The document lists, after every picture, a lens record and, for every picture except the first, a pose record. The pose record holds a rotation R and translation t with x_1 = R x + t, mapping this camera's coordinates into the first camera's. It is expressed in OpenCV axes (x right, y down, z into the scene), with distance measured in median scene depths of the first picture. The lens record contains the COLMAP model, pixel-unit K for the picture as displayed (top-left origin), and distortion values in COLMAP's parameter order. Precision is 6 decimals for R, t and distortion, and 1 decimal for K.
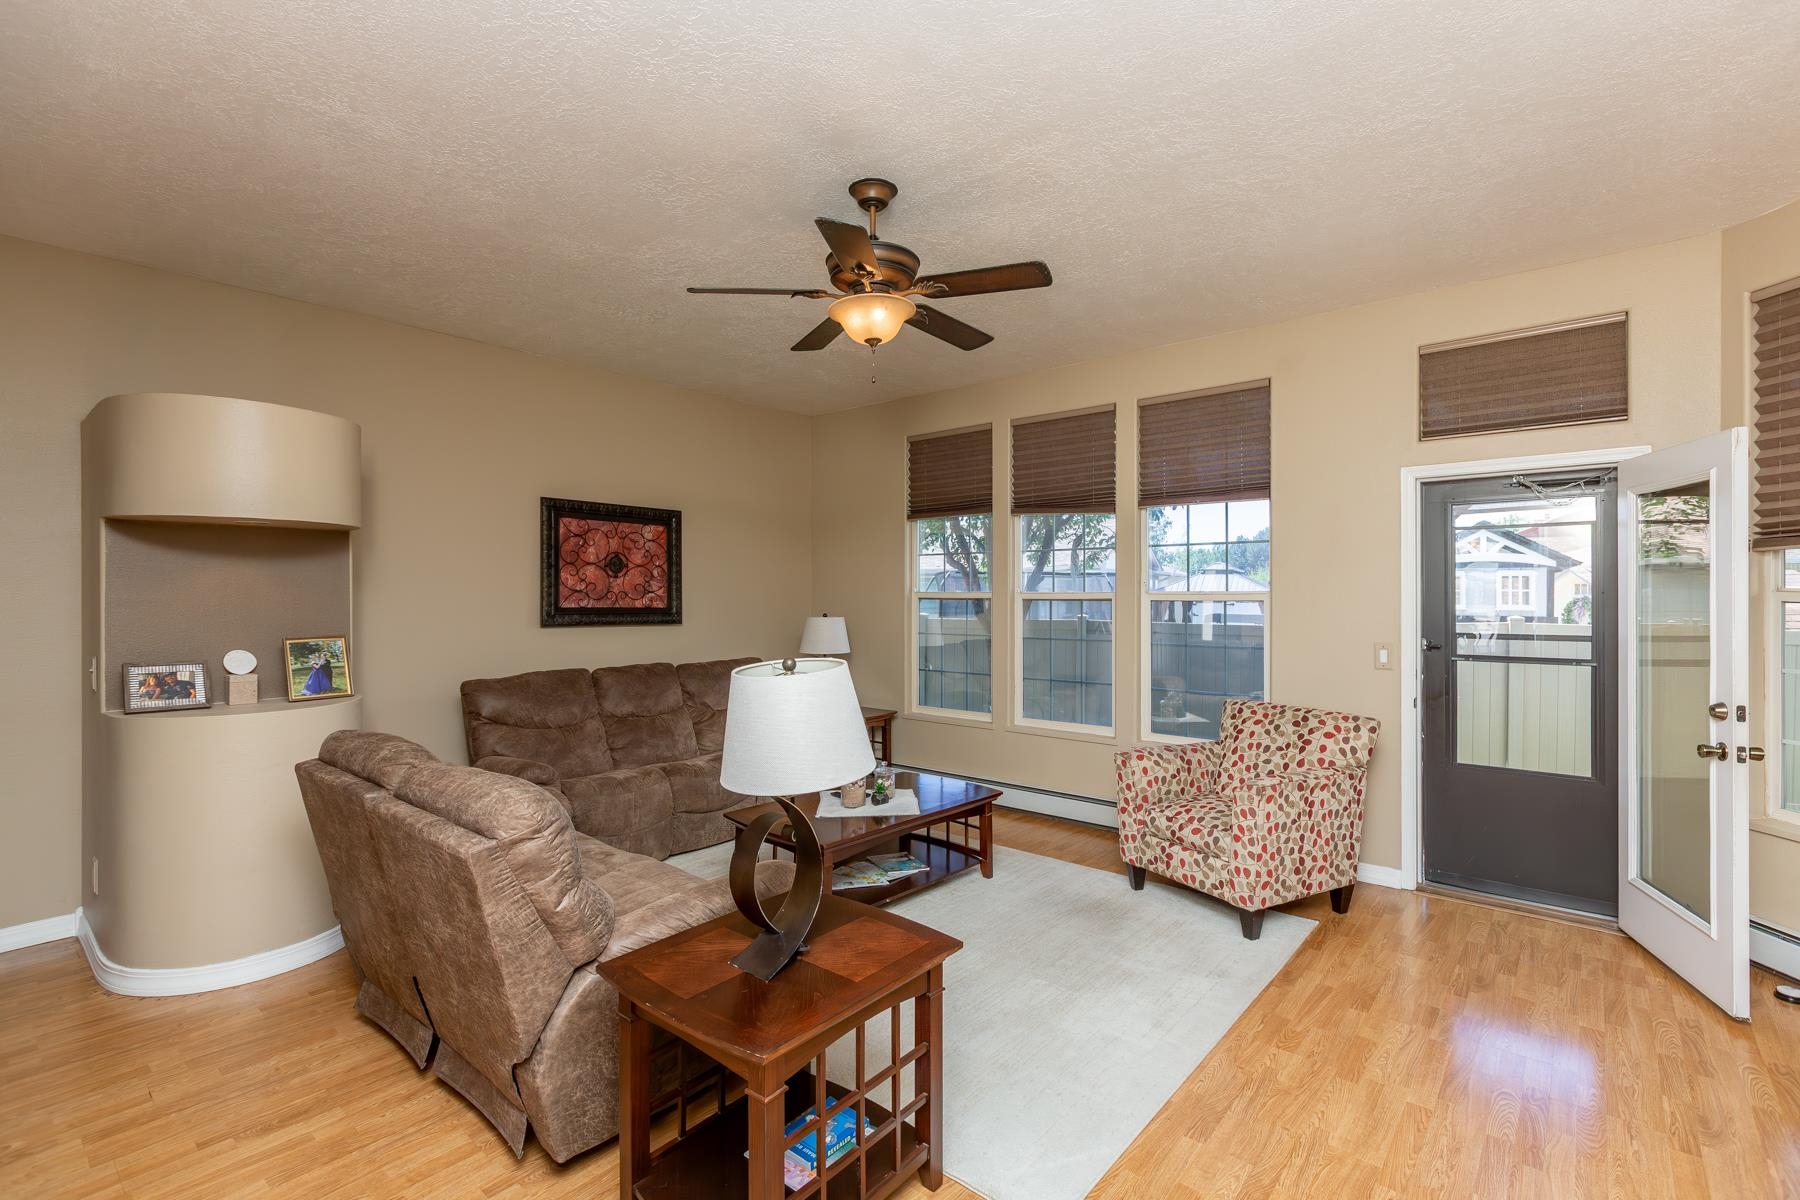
lens RADIAL K [[819.3, 0, 904.4], [0, 819.3, 590.2], [0, 0, 1]] dist [0.000383, 0.000101]
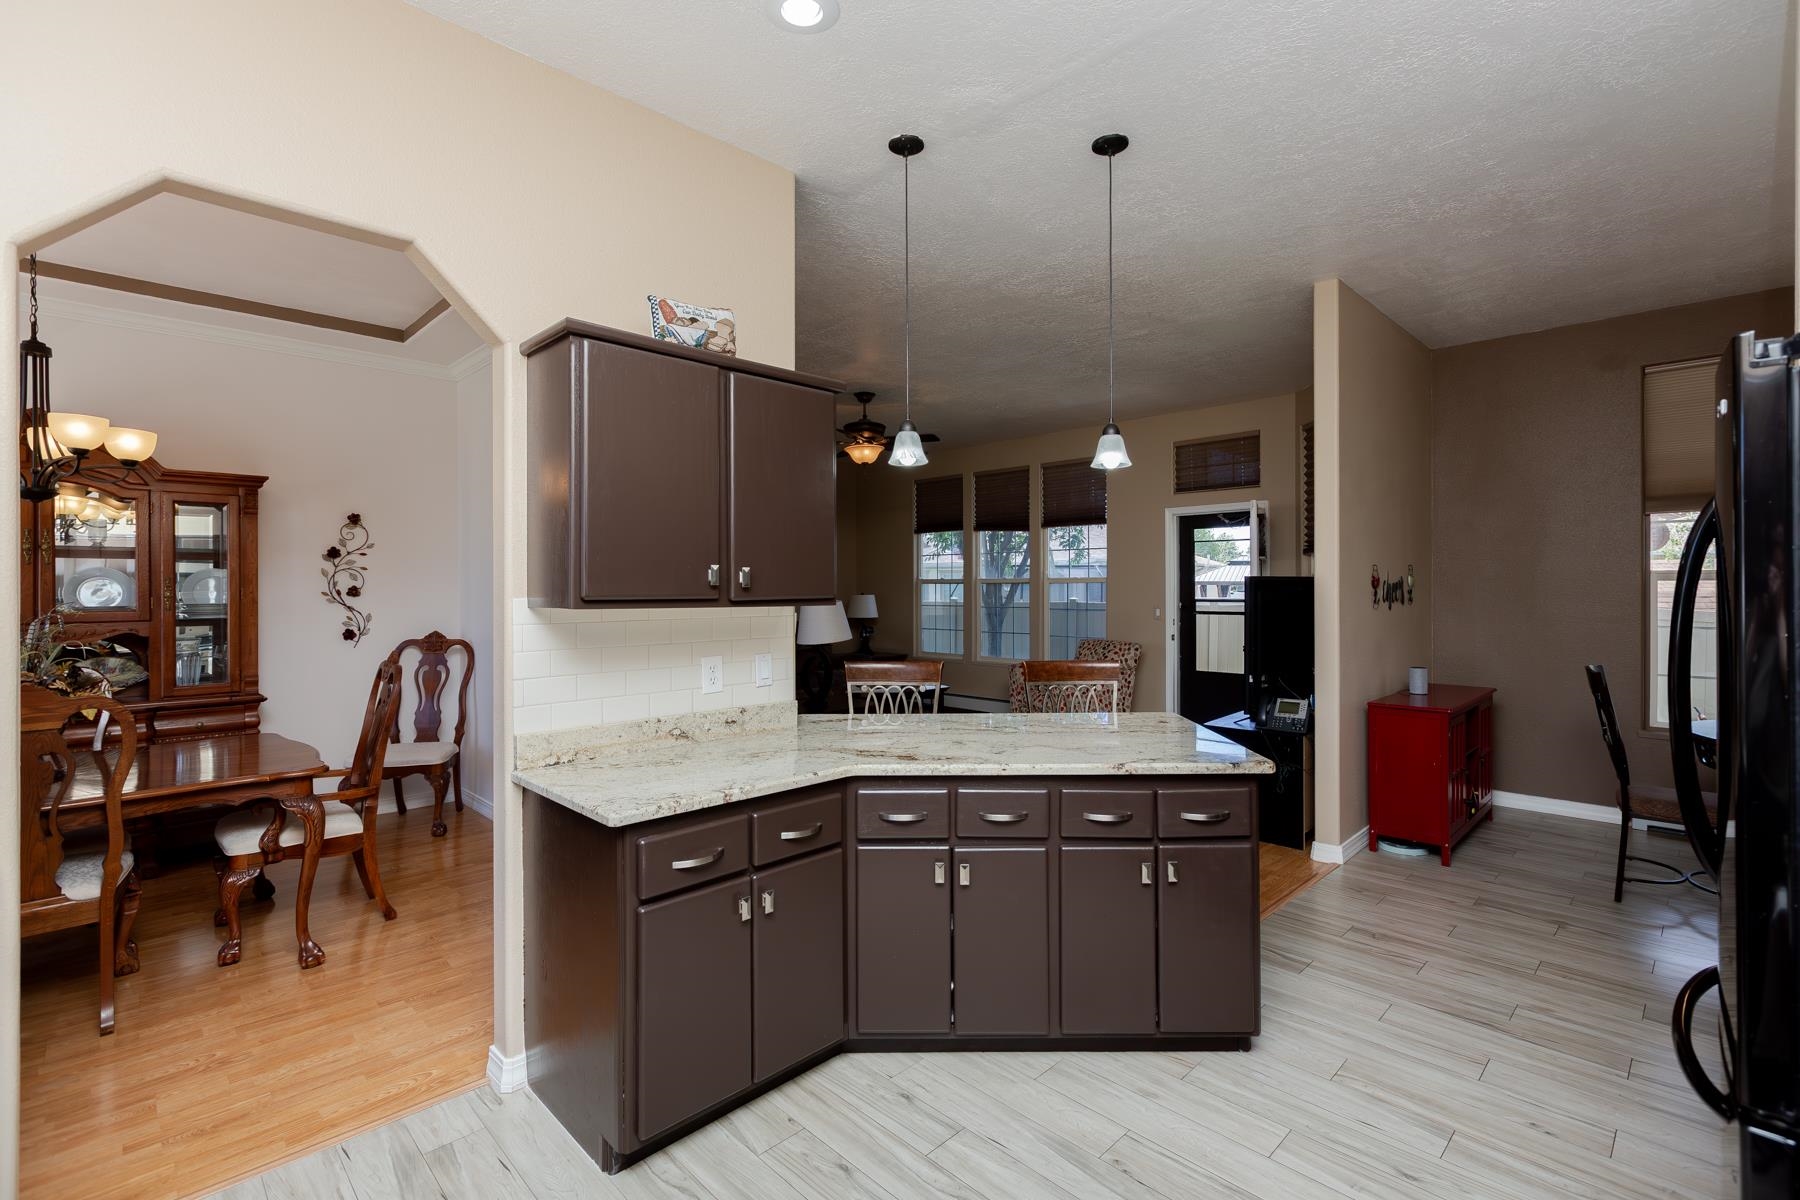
lens RADIAL K [[819.3, 0, 904.4], [0, 819.3, 590.2], [0, 0, 1]] dist [0.000383, 0.000101]
pose [[0.996111, -0.003760, -0.088030, 0.189261], [0.004435, 0.999962, 0.007475, 0.015656], [0.087999, -0.007836, 0.996090, -0.861866]]
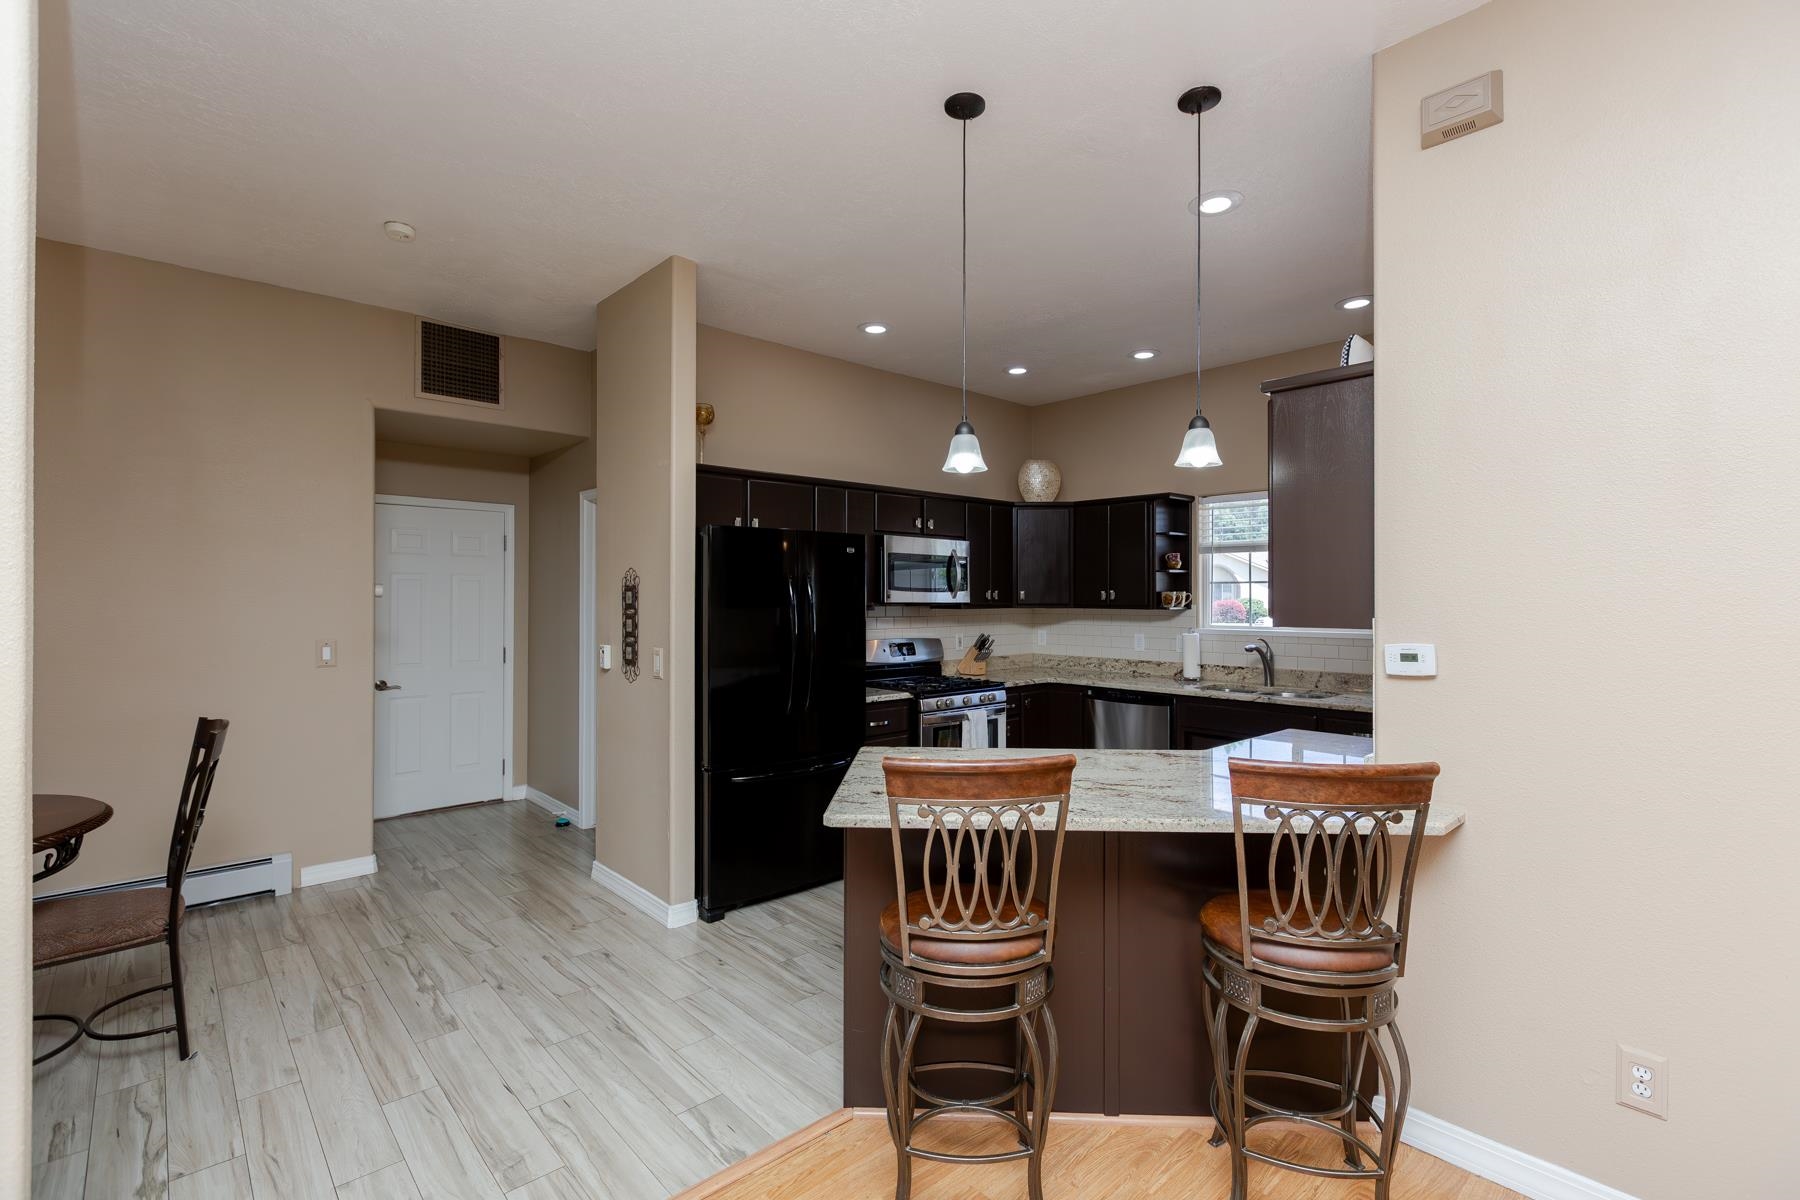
lens RADIAL K [[819.3, 0, 904.4], [0, 819.3, 590.2], [0, 0, 1]] dist [0.000383, 0.000101]
pose [[-0.992583, 0.000811, 0.121562, 0.272931], [-0.000188, 0.999966, -0.008210, 0.010425], [-0.121565, -0.008172, -0.992550, 0.449890]]
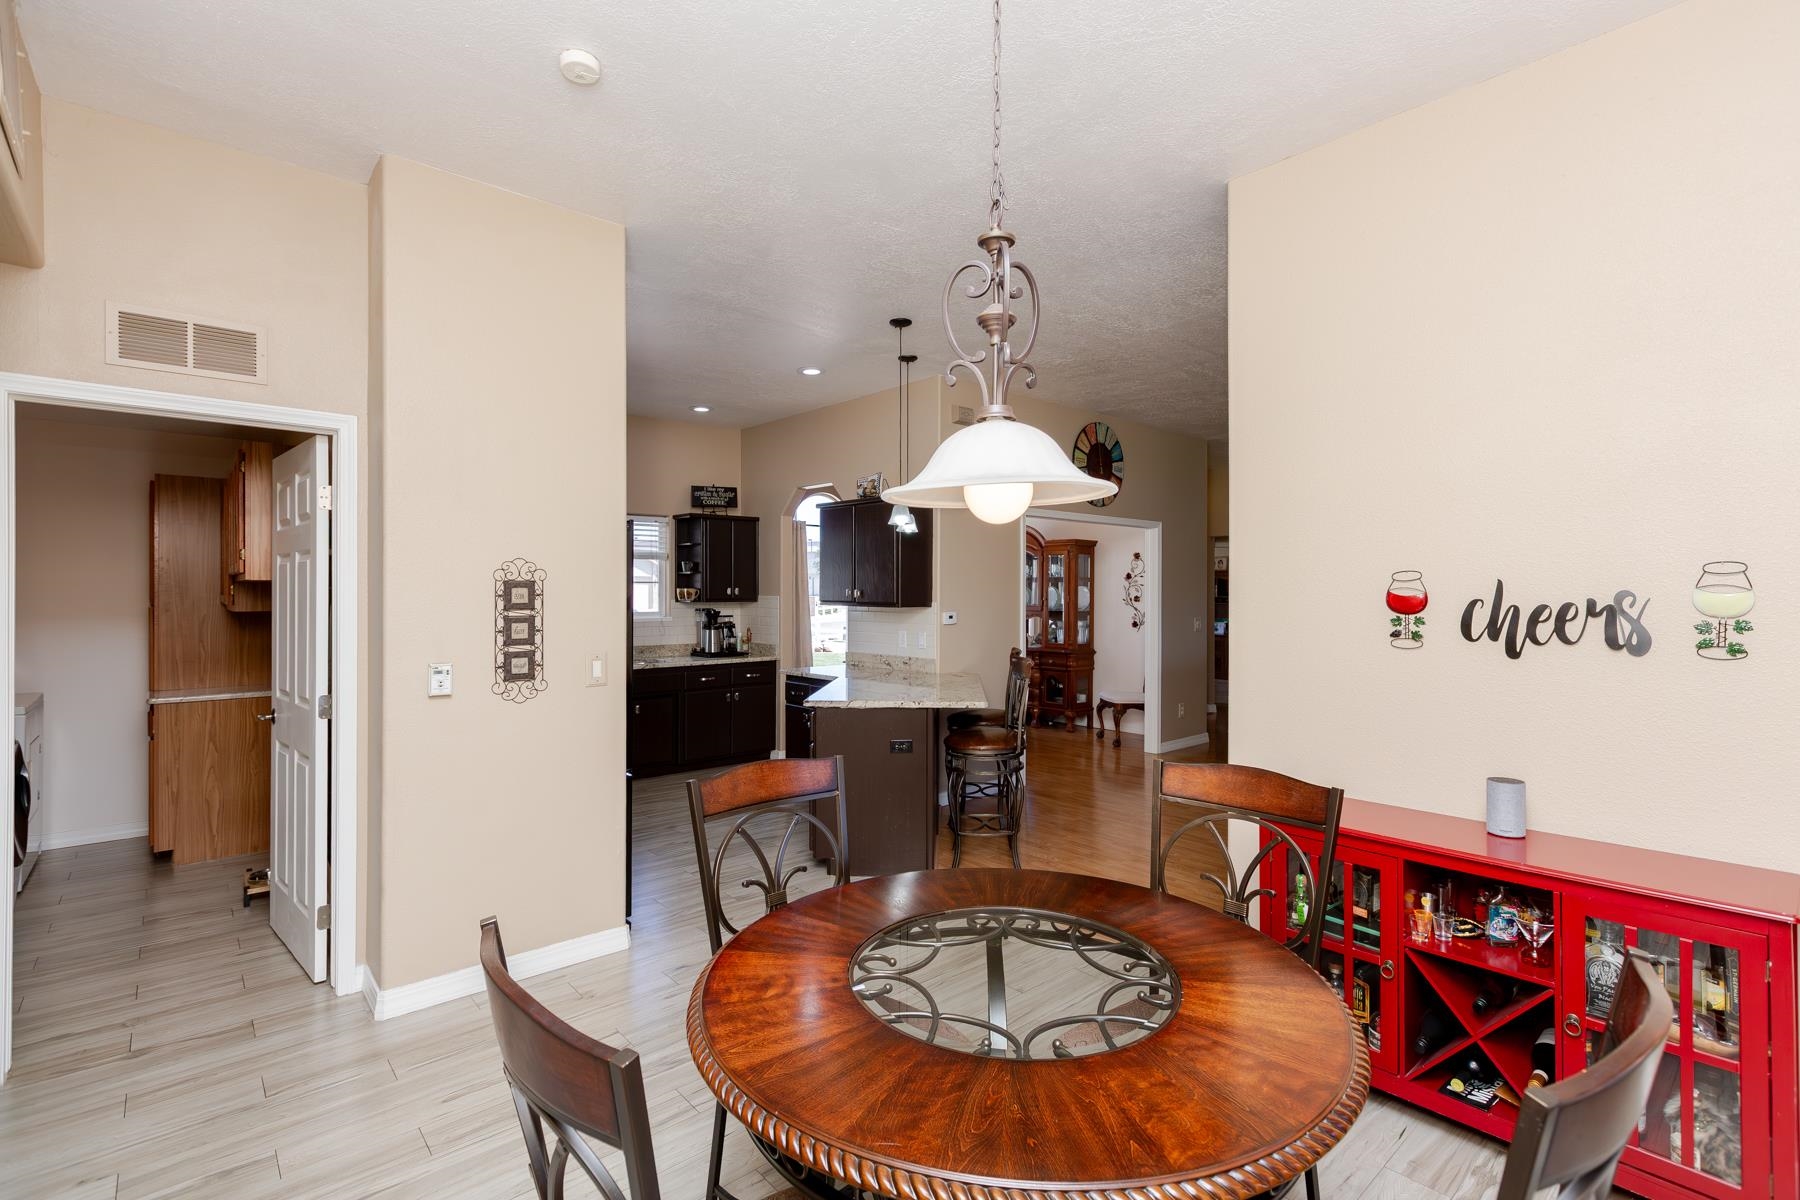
lens RADIAL K [[834.8, 0, 911.7], [0, 834.8, 589.4], [0, 0, 1]] dist [0.001233, 0.000172]
pose [[-0.141989, -0.004719, -0.989857, 1.409484], [-0.000019, 0.999989, -0.004764, 0.009832], [0.989868, -0.000658, -0.141987, 0.019361]]
